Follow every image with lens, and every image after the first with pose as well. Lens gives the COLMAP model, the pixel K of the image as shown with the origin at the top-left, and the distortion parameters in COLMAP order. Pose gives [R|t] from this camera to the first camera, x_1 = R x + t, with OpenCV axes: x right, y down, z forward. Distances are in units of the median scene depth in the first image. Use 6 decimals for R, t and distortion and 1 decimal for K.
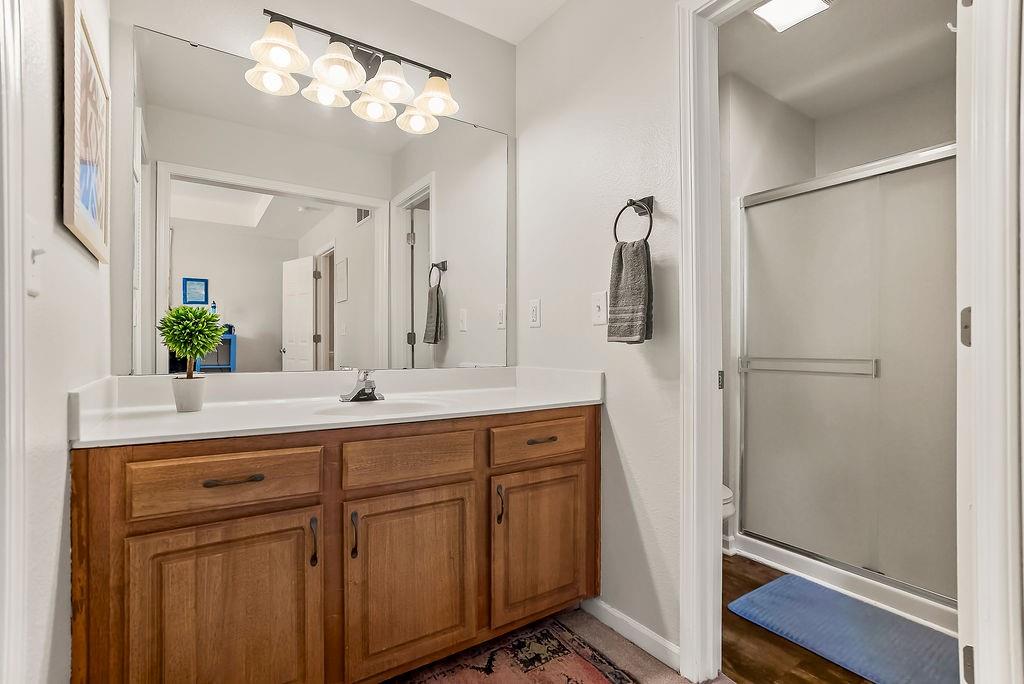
lens RADIAL K [[487.7, 0, 510.3], [0, 487.7, 352.9], [0, 0, 1]] dist [-0.036446, 0.027040]
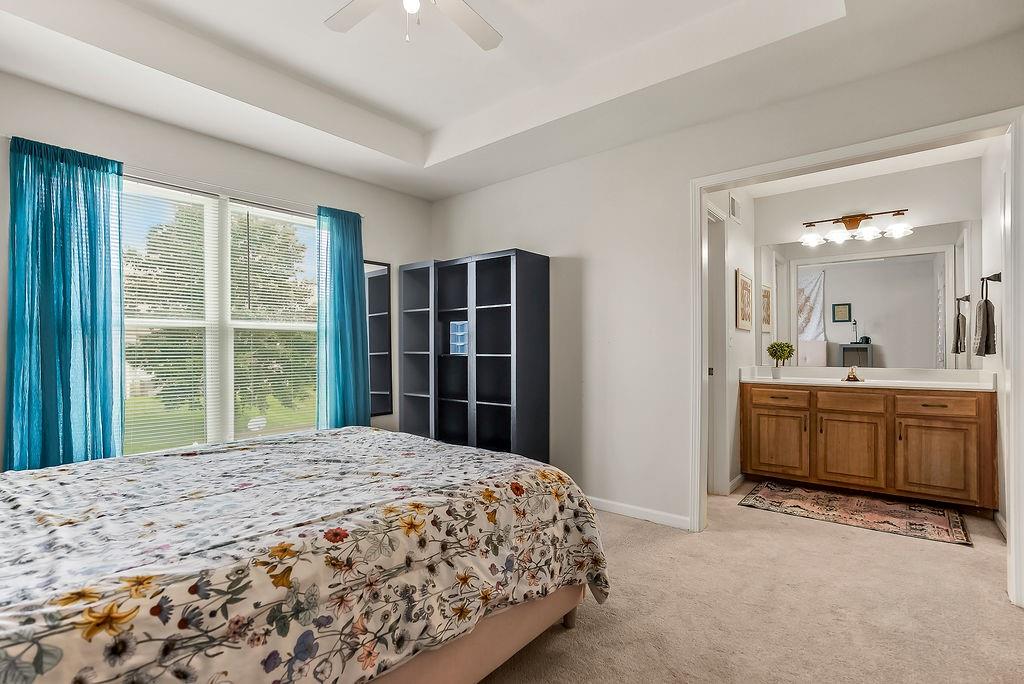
lens RADIAL K [[483.6, 0, 511.3], [0, 483.6, 336.9], [0, 0, 1]] dist [-0.052715, 0.026010]
pose [[0.297845, -0.026427, -0.954248, 1.485681], [-0.012215, 0.999429, -0.031491, -0.015959], [0.954536, 0.021036, 0.297353, -1.277622]]
